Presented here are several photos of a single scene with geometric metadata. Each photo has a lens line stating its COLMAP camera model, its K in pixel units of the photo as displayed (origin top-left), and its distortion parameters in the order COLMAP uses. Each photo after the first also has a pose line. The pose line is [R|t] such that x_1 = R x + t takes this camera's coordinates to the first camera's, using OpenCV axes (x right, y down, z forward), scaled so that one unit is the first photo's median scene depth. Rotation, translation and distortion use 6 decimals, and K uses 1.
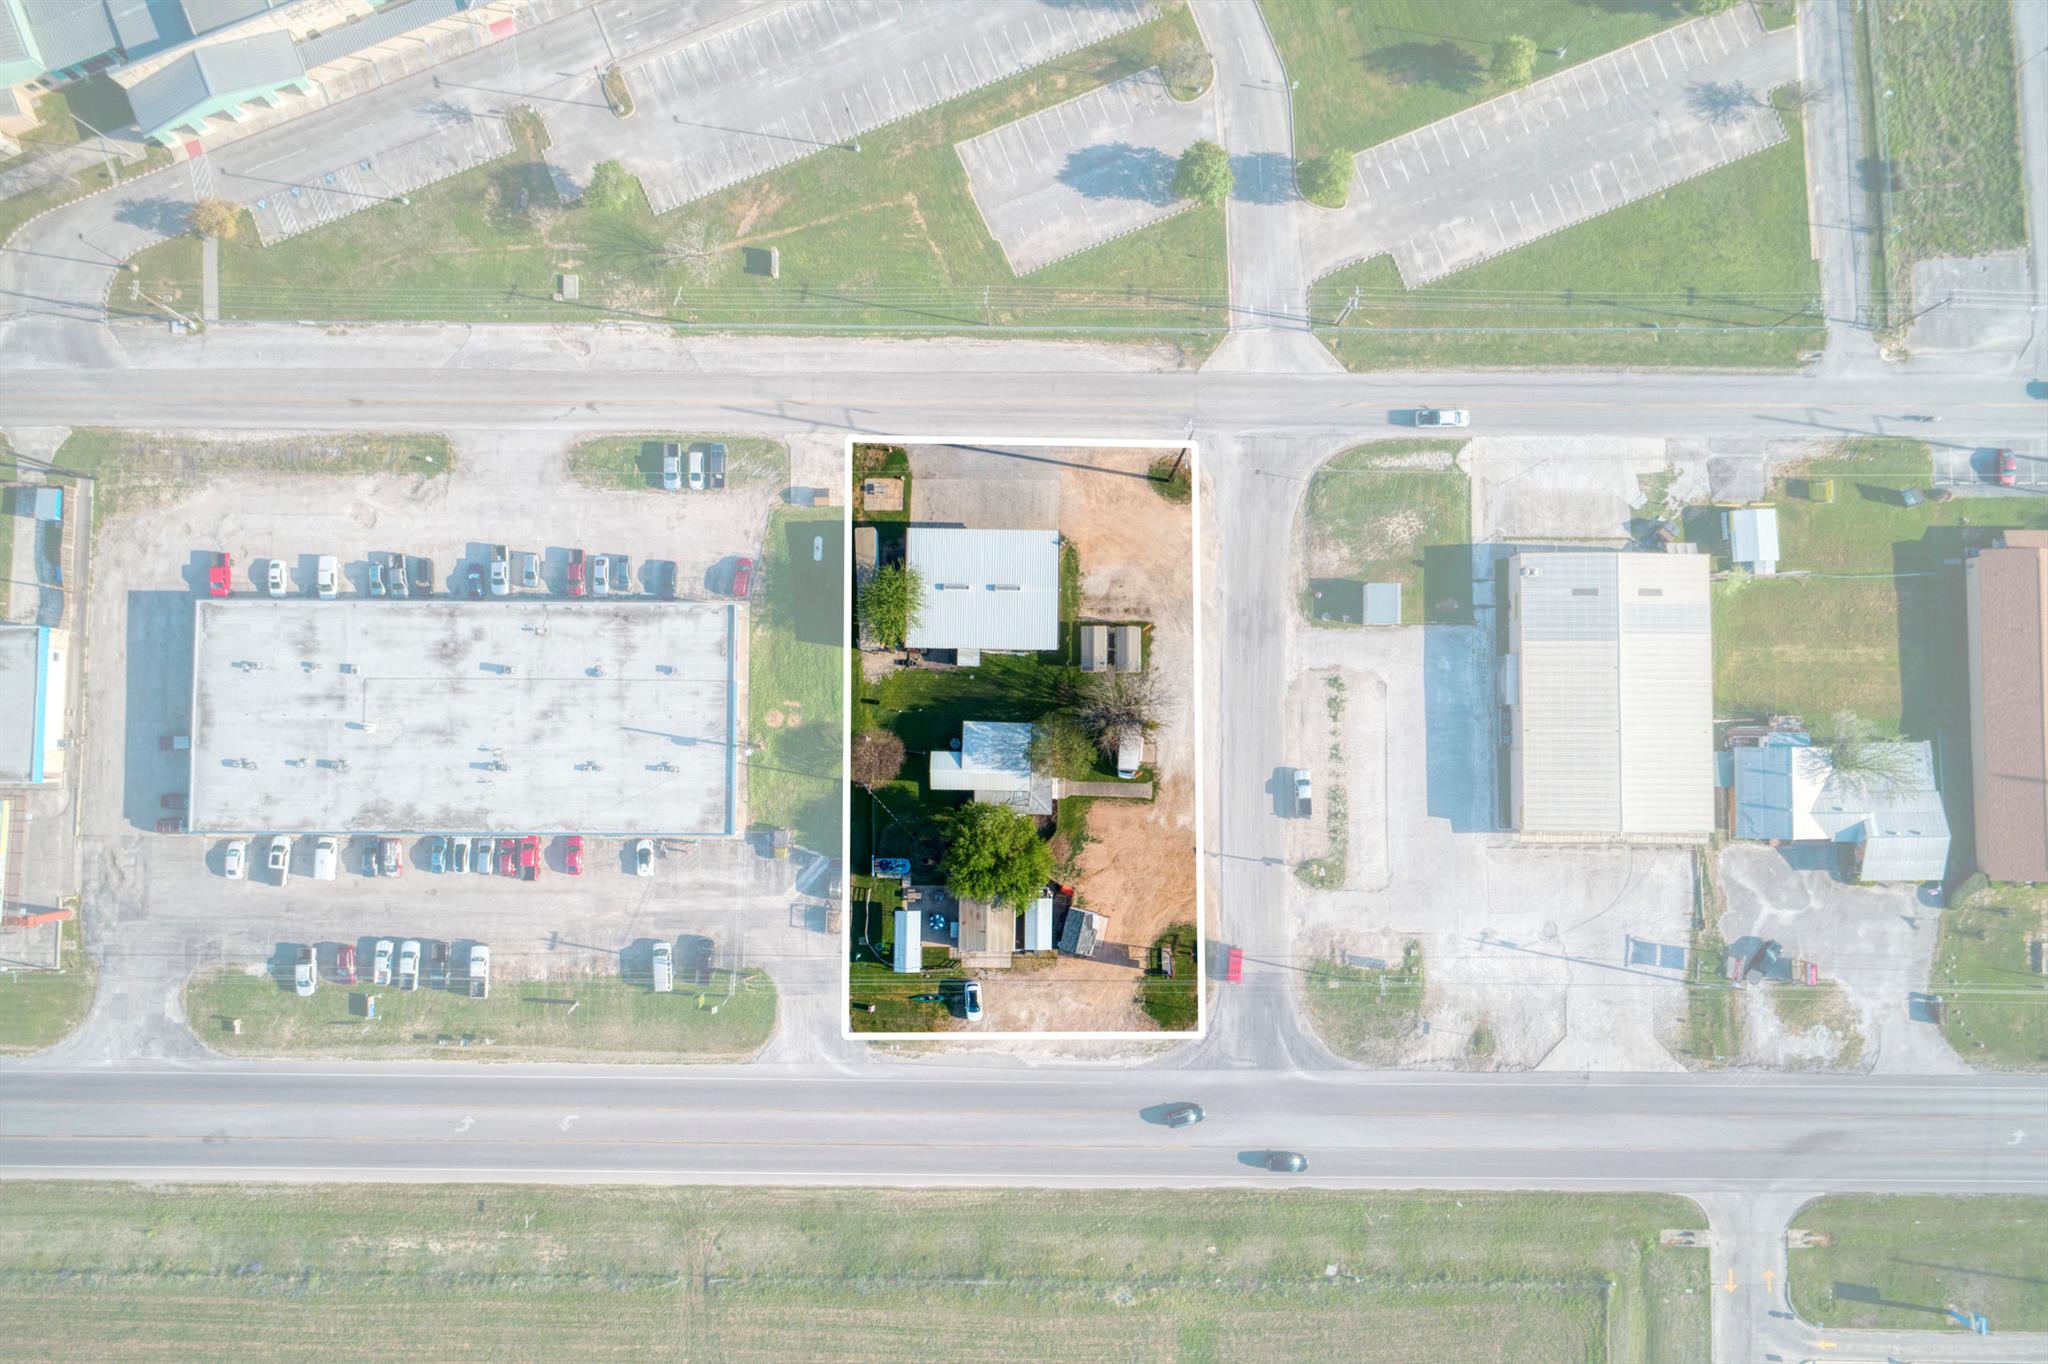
lens RADIAL K [[1398.0, 0, 1024.0], [0, 1398.0, 682.0], [0, 0, 1]] dist [0.001199, 0.004046]
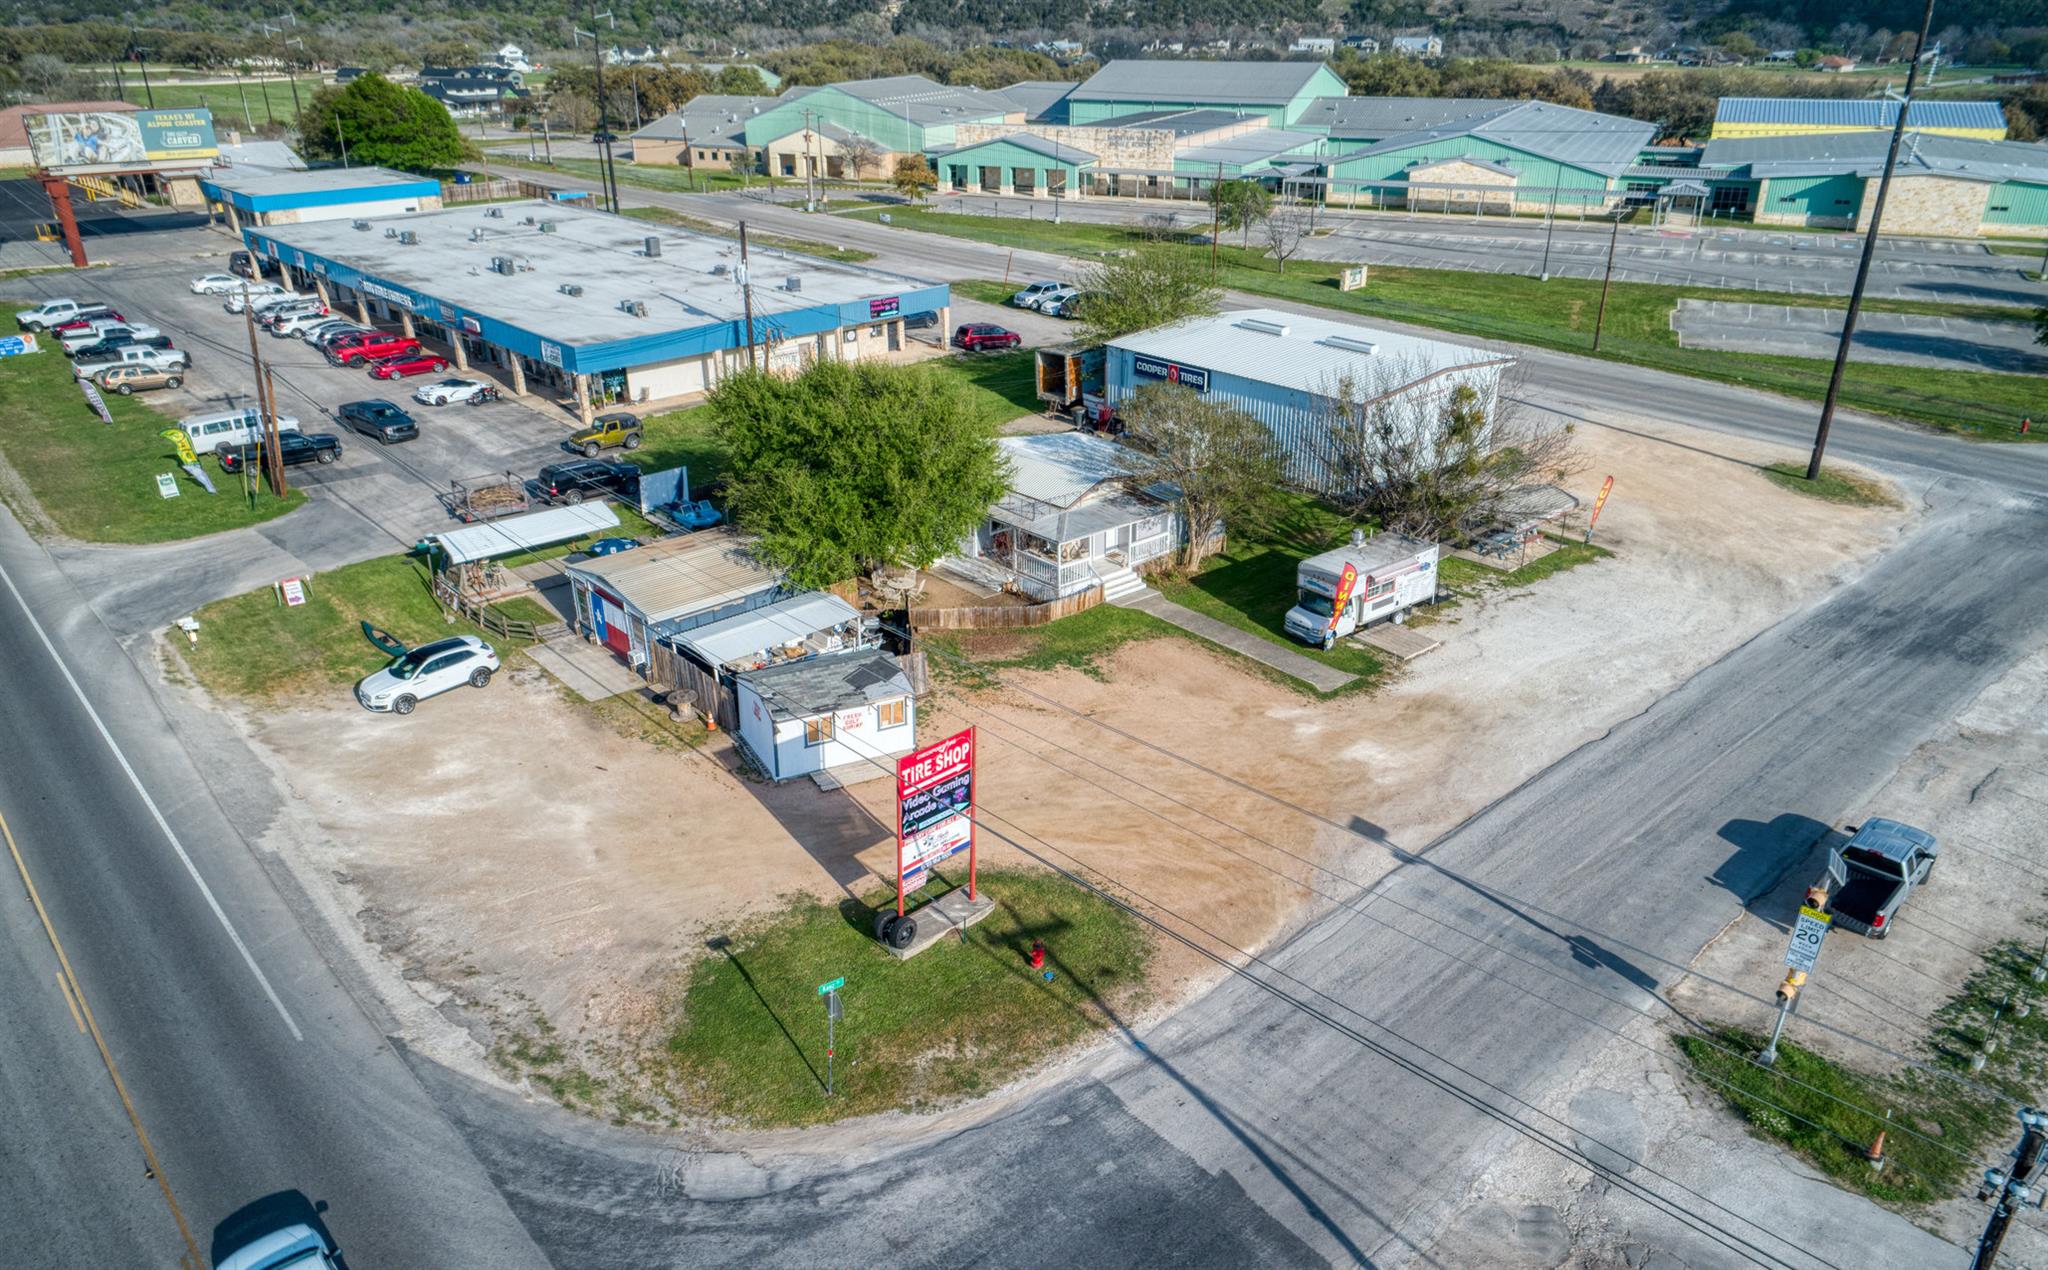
lens RADIAL K [[1388.5, 0, 1040.3], [0, 1388.5, 678.7], [0, 0, 1]] dist [0.004269, -0.000516]
pose [[0.680180, 0.314406, -0.662196, 0.248414], [-0.731803, 0.343809, -0.588439, 0.305573], [0.042660, 0.884841, 0.463935, 0.860854]]
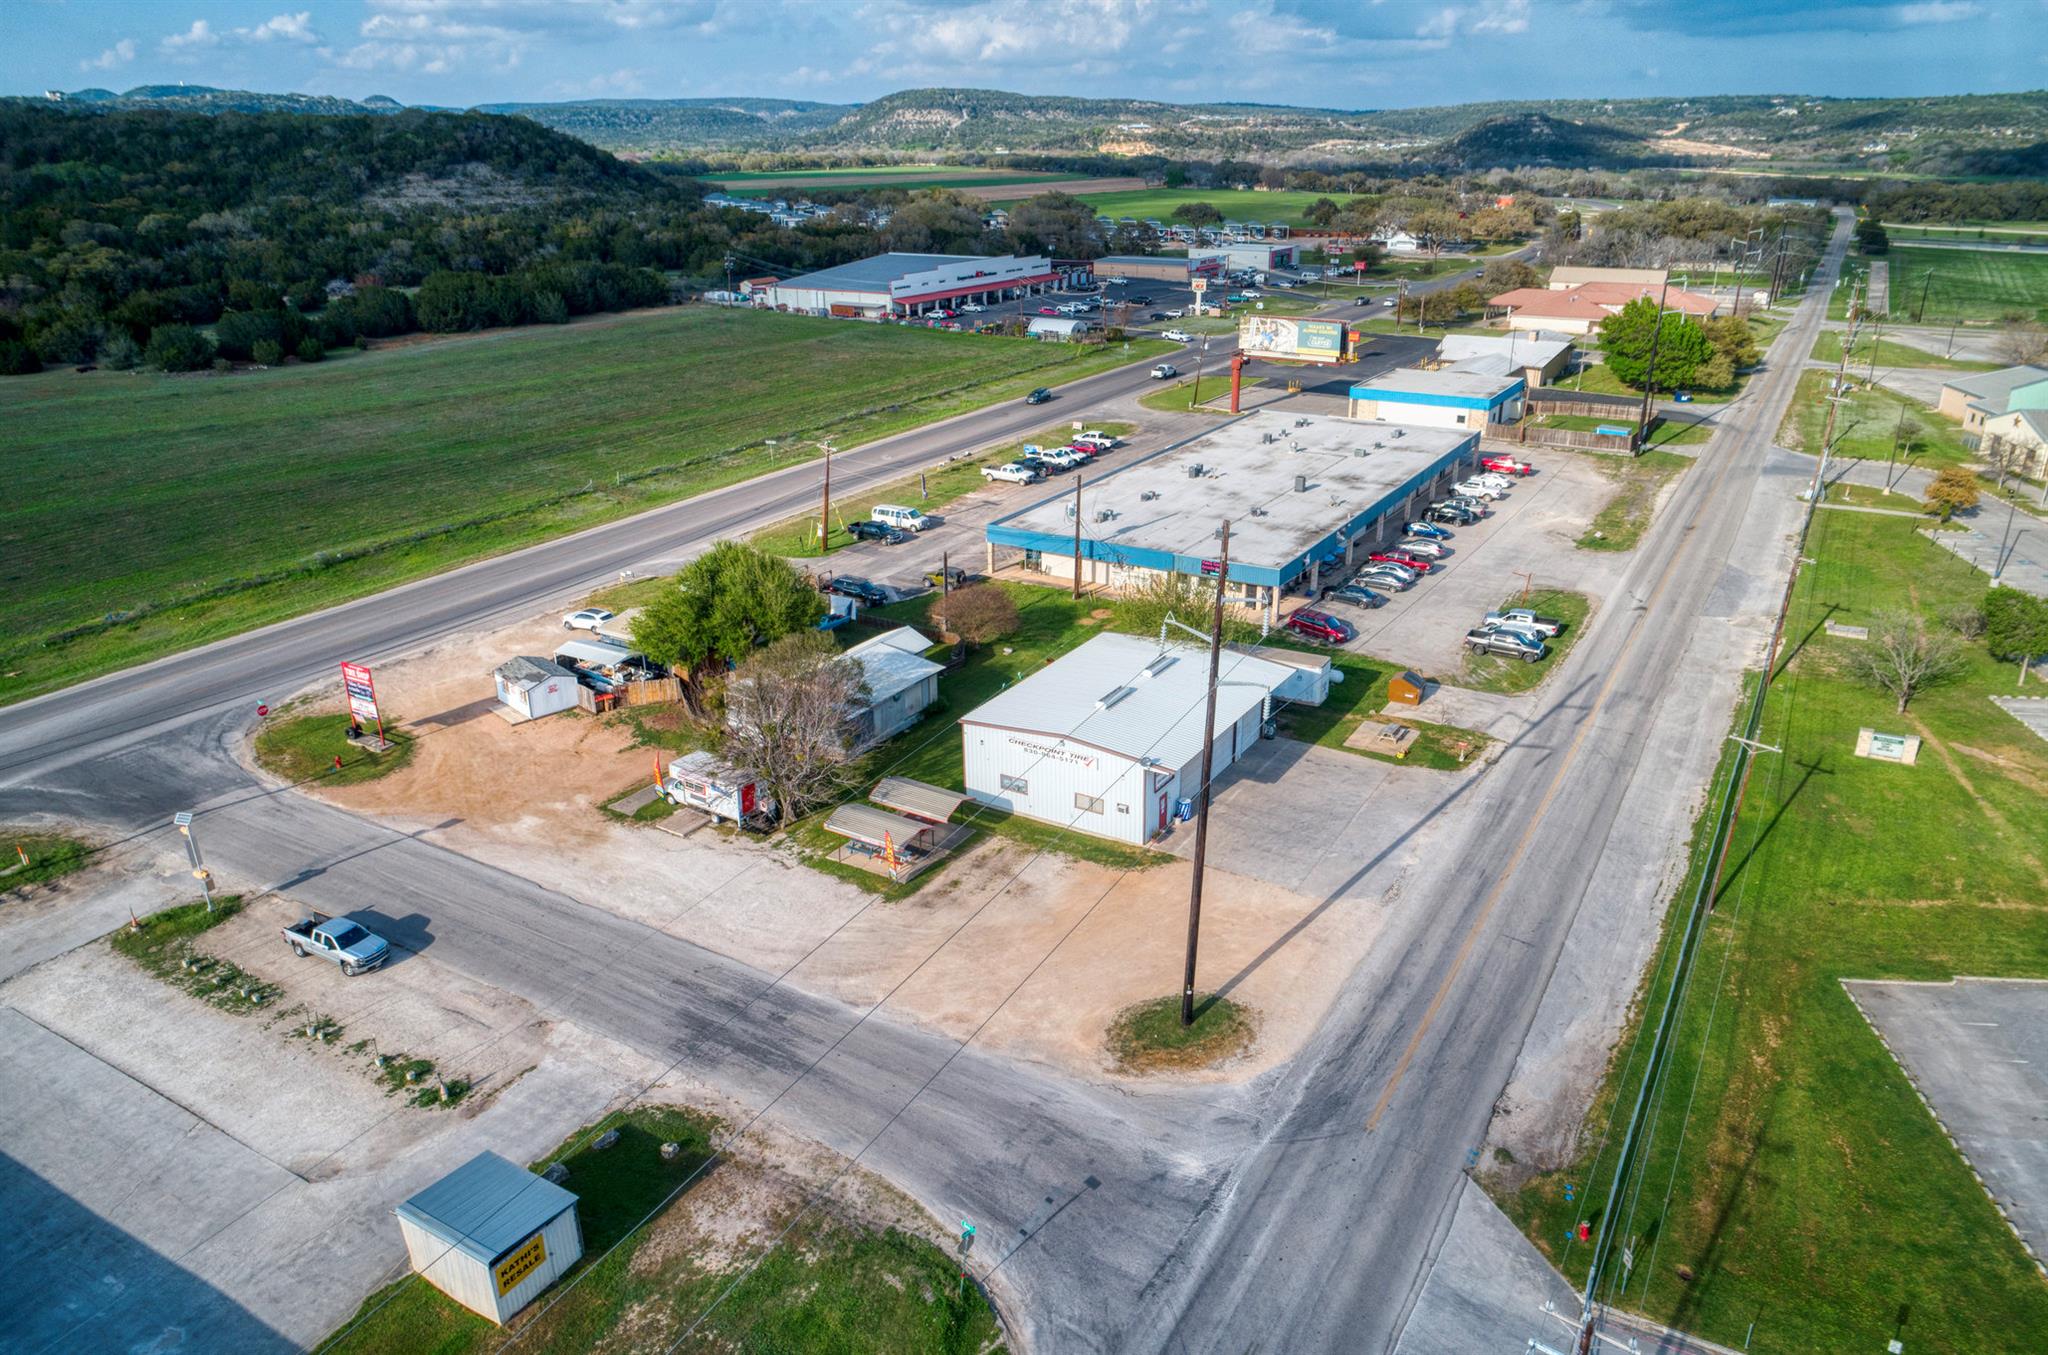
lens RADIAL K [[1398.0, 0, 1024.0], [0, 1398.0, 677.5], [0, 0, 1]] dist [0.001199, 0.004046]
pose [[-0.508444, 0.310022, -0.803350, 0.400880], [-0.860163, -0.139463, 0.490581, -0.280463], [0.040053, 0.940445, 0.337578, 0.801283]]
